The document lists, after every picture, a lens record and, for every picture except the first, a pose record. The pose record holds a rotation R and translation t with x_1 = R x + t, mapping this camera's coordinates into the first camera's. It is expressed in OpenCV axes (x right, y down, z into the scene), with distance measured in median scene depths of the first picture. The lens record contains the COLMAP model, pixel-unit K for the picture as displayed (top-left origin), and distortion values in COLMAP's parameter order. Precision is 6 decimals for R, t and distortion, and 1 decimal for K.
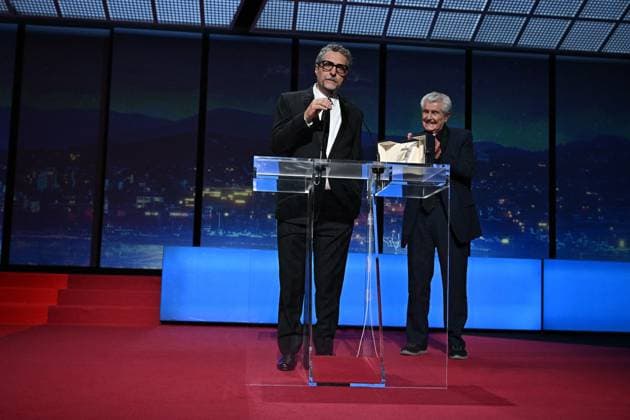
lens RADIAL K [[659.7, 0, 315.0], [0, 659.7, 210.0], [0, 0, 1]] dist [0.001785, -0.002612]
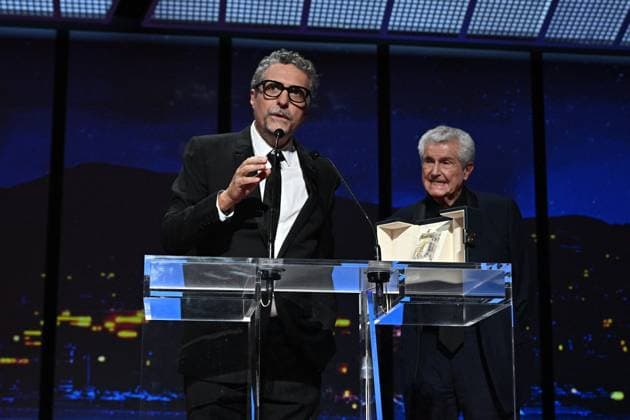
lens RADIAL K [[1206.0, 0, 313.3], [0, 1206.0, 218.2], [0, 0, 1]] dist [0.003850, 0.072178]
pose [[0.999022, -0.019259, 0.039789, 0.004102], [0.023296, 0.994344, -0.103617, -0.006191], [-0.037568, 0.104443, 0.993821, 0.021867]]
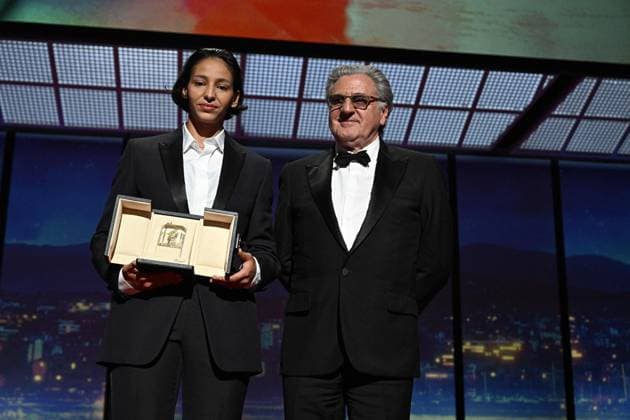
lens RADIAL K [[852.6, 0, 262.2], [0, 852.6, 208.7], [0, 0, 1]] dist [-0.012531, -0.023847]
pose [[0.998938, -0.011060, 0.044736, -2.021686], [0.018665, 0.984686, -0.173333, -0.077945], [-0.042134, 0.173983, 0.983847, -0.191663]]
